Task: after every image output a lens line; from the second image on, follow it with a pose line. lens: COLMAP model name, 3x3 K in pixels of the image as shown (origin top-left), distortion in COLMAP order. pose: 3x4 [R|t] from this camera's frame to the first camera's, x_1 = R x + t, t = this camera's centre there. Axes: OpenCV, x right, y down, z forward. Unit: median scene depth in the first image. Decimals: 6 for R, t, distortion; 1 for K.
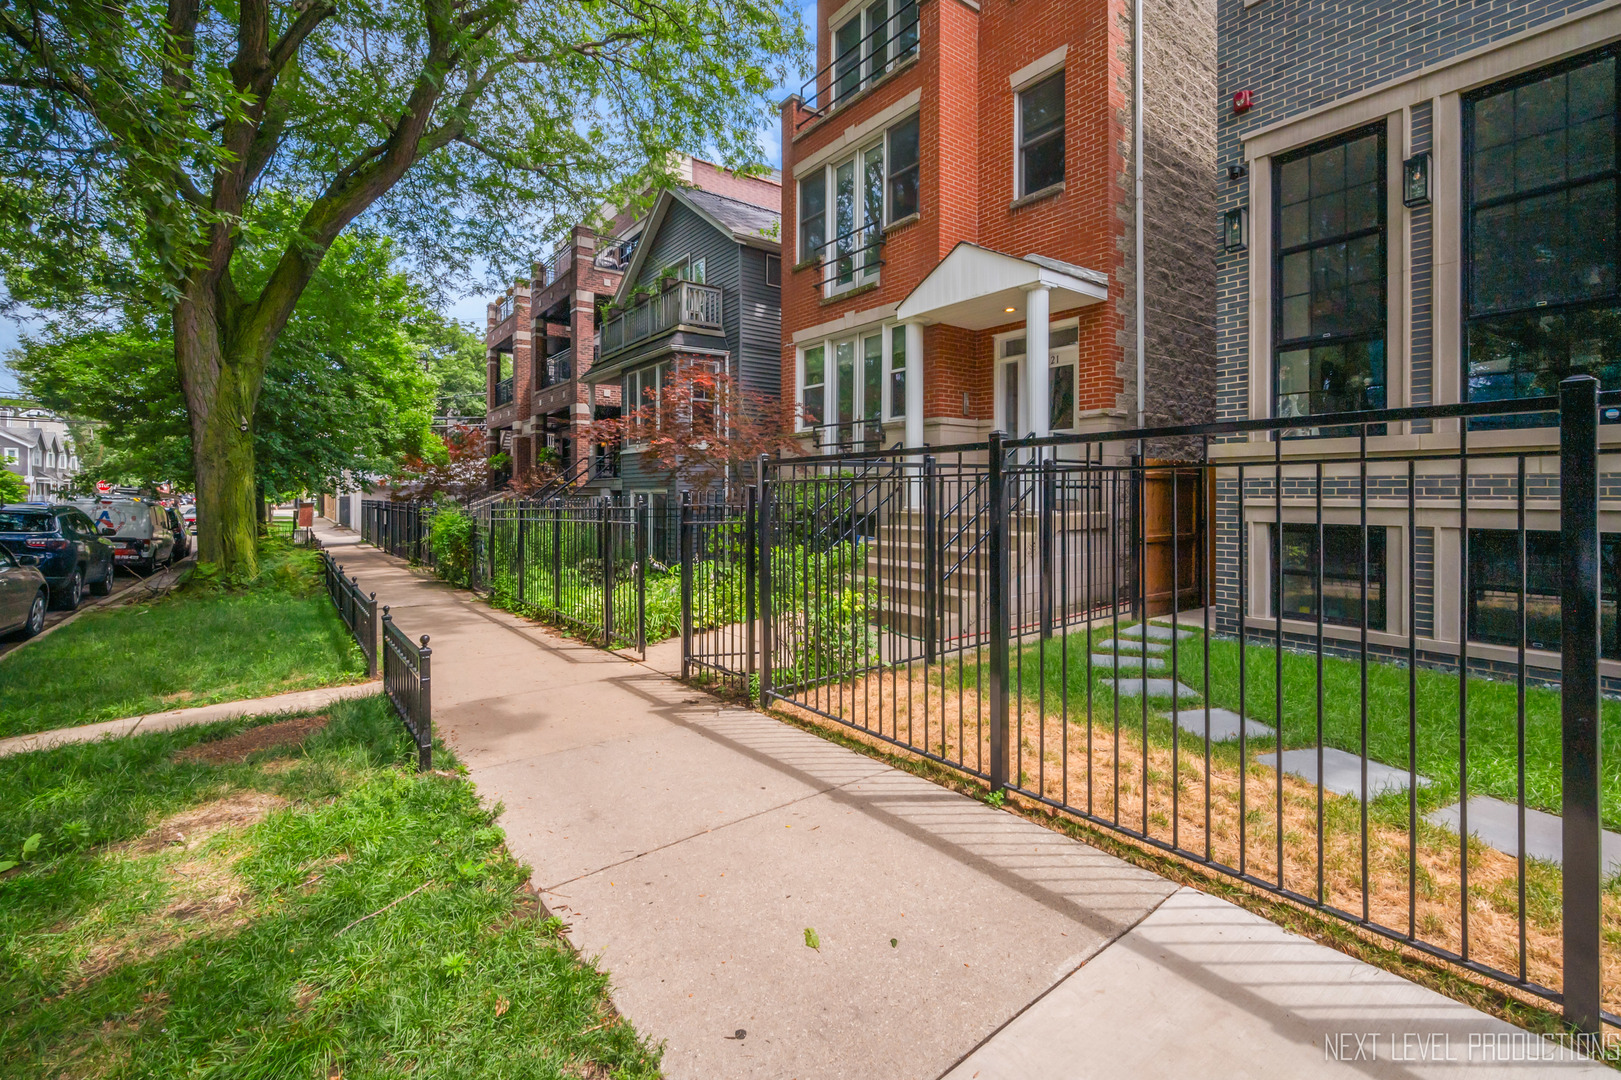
lens RADIAL K [[706.6, 0, 812.0], [0, 706.6, 494.2], [0, 0, 1]] dist [0.003022, 0.000289]
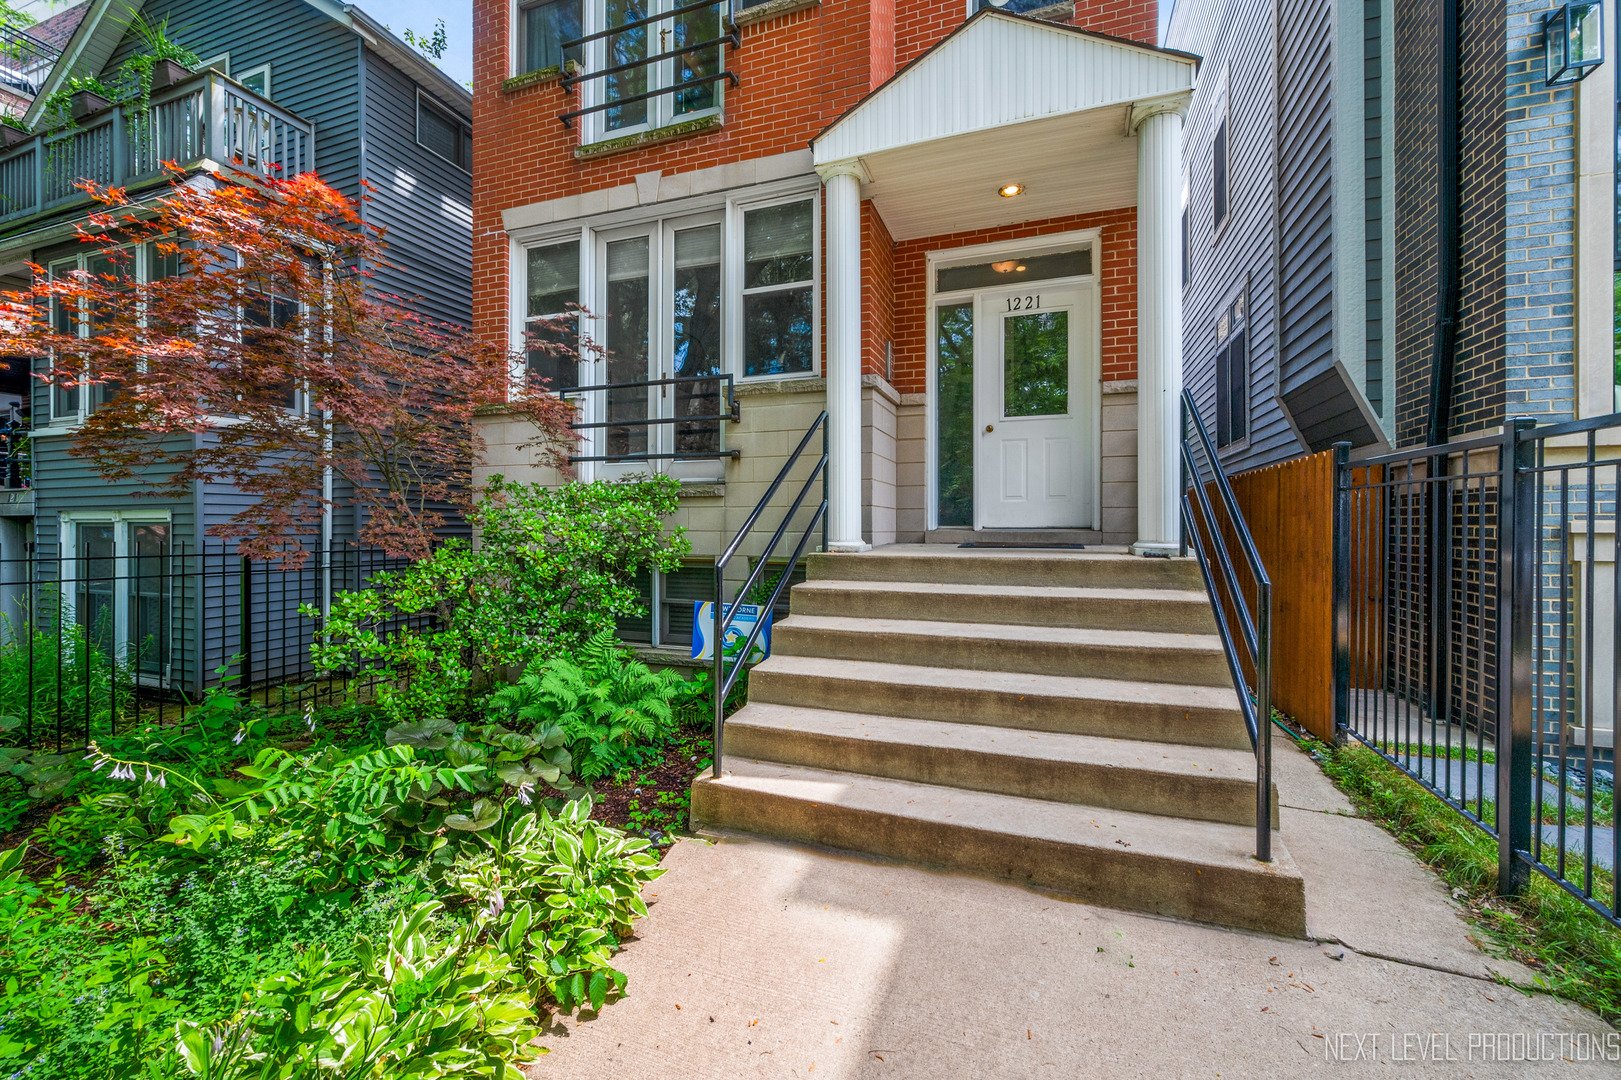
lens RADIAL K [[657.2, 0, 816.2], [0, 657.2, 532.4], [0, 0, 1]] dist [-0.001132, 0.000672]
pose [[0.838289, -0.004718, 0.545205, -0.103731], [0.002429, 0.999985, 0.004918, 0.006107], [-0.545220, -0.002798, 0.838288, 0.497069]]
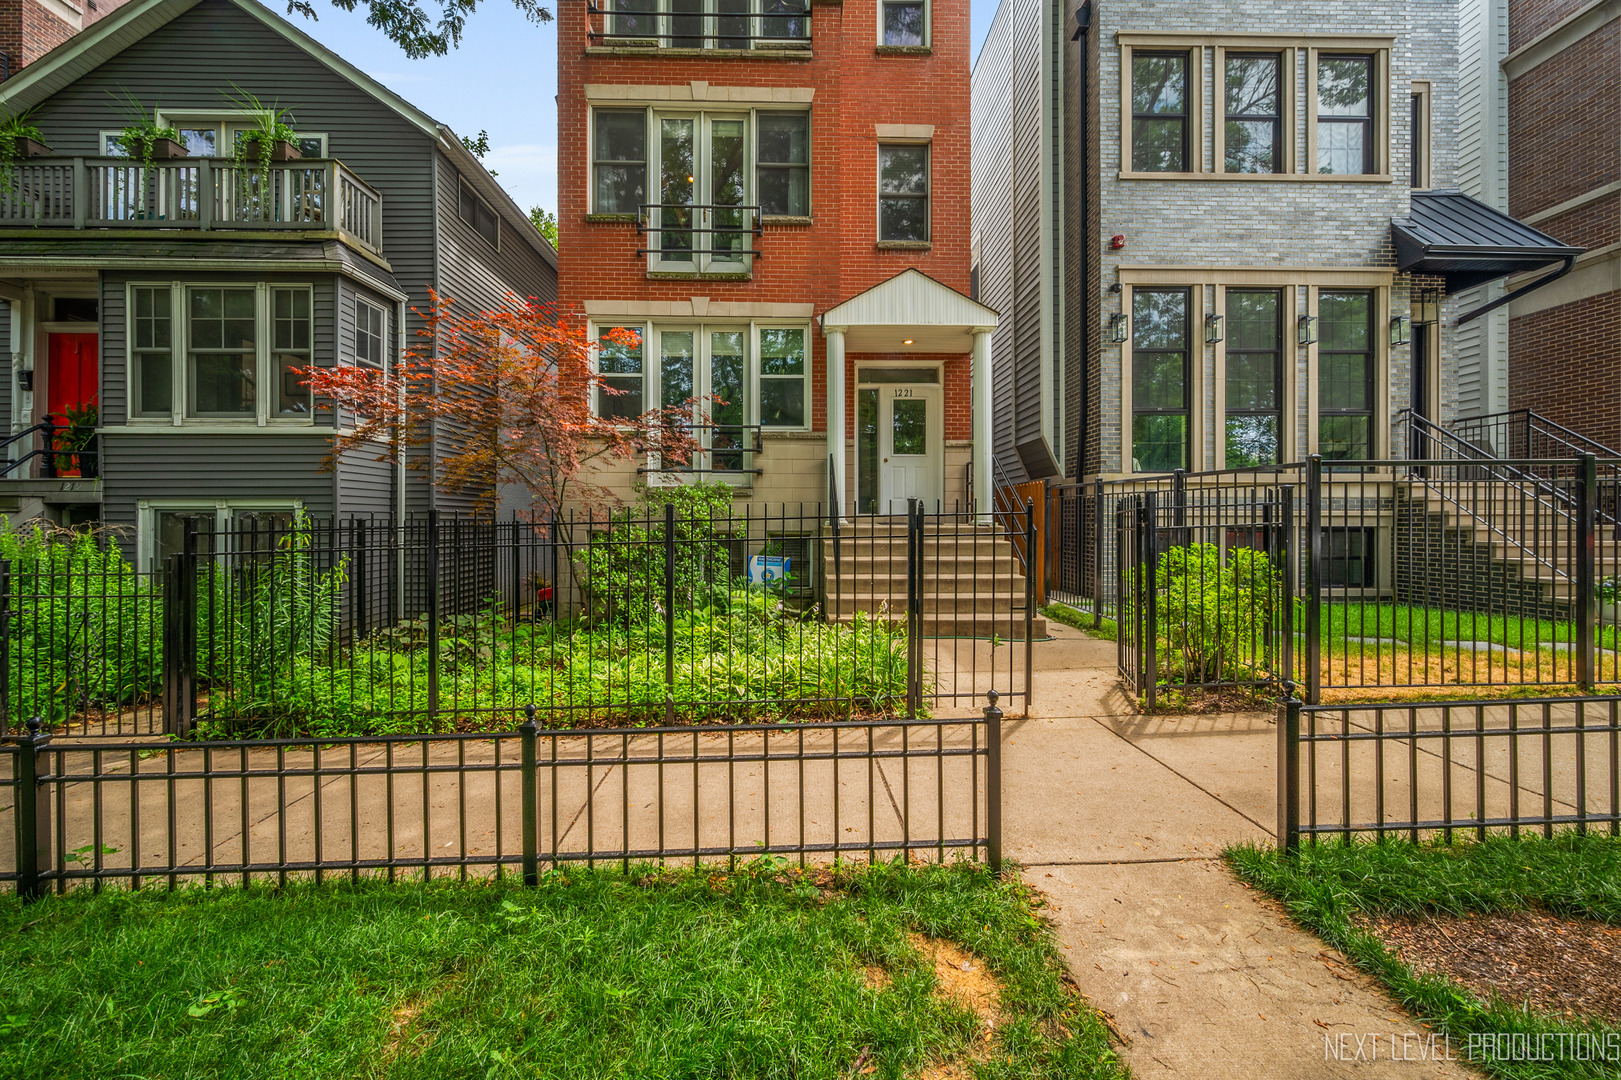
lens RADIAL K [[657.2, 0, 815.0], [0, 657.2, 530.2], [0, 0, 1]] dist [-0.001132, 0.000672]
pose [[0.587681, -0.013539, 0.808980, -0.488967], [0.003013, 0.999890, 0.014546, 0.012756], [-0.809087, -0.006111, 0.587656, 0.395870]]
